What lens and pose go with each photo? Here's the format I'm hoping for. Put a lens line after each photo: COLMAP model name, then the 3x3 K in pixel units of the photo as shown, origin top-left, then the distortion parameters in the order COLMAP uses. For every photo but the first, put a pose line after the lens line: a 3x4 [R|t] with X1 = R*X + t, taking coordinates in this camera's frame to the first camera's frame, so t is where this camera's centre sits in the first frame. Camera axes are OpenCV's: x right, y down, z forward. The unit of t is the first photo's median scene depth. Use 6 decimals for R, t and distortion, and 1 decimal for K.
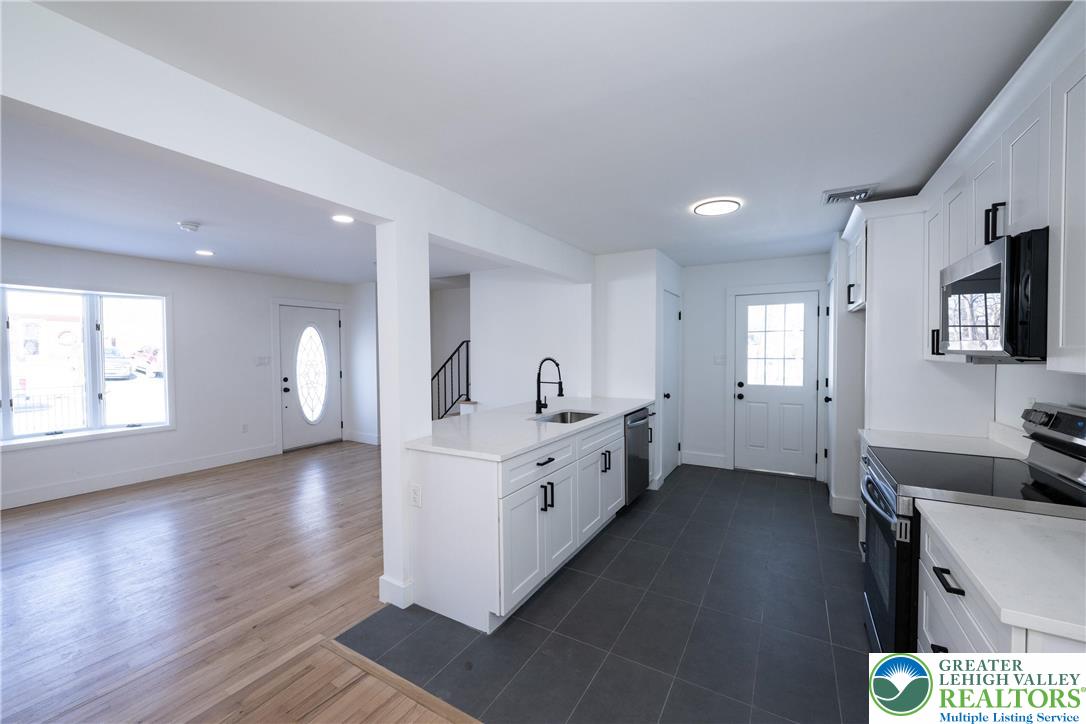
lens RADIAL K [[425.7, 0, 543.0], [0, 425.7, 362.0], [0, 0, 1]] dist [0.000519, 0.000042]
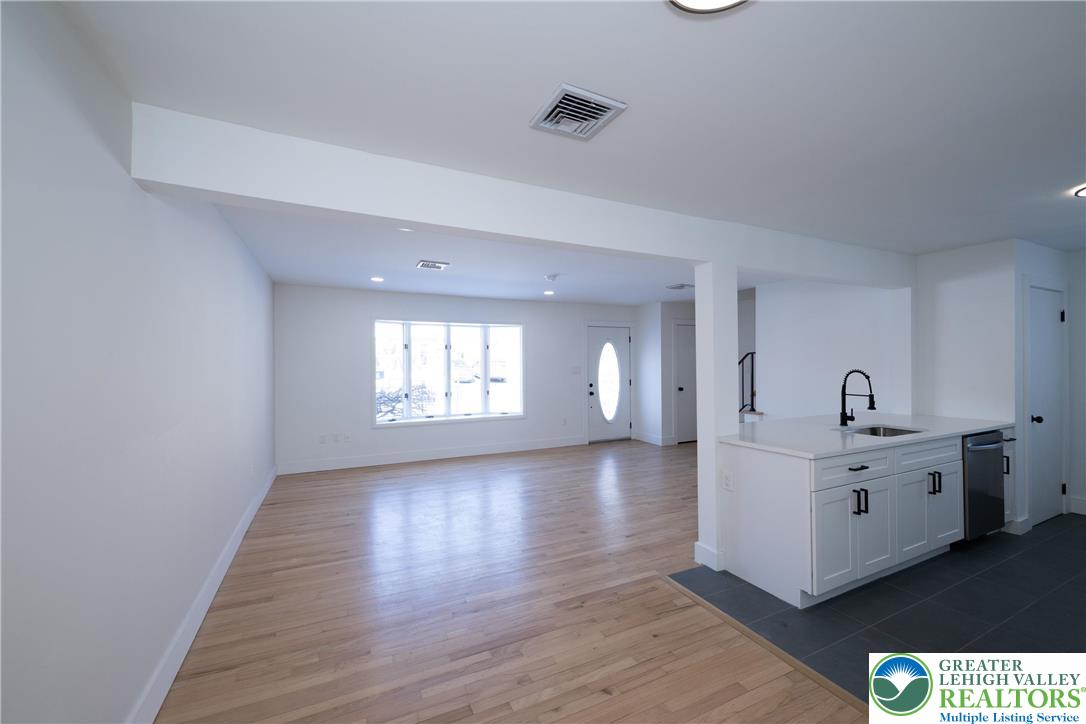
lens RADIAL K [[425.7, 0, 543.0], [0, 425.7, 362.0], [0, 0, 1]] dist [0.000519, 0.000042]
pose [[0.829476, -0.001344, -0.558540, -0.036790], [-0.012591, 0.999698, -0.021104, 0.001643], [0.558400, 0.024538, 0.829209, -0.223371]]
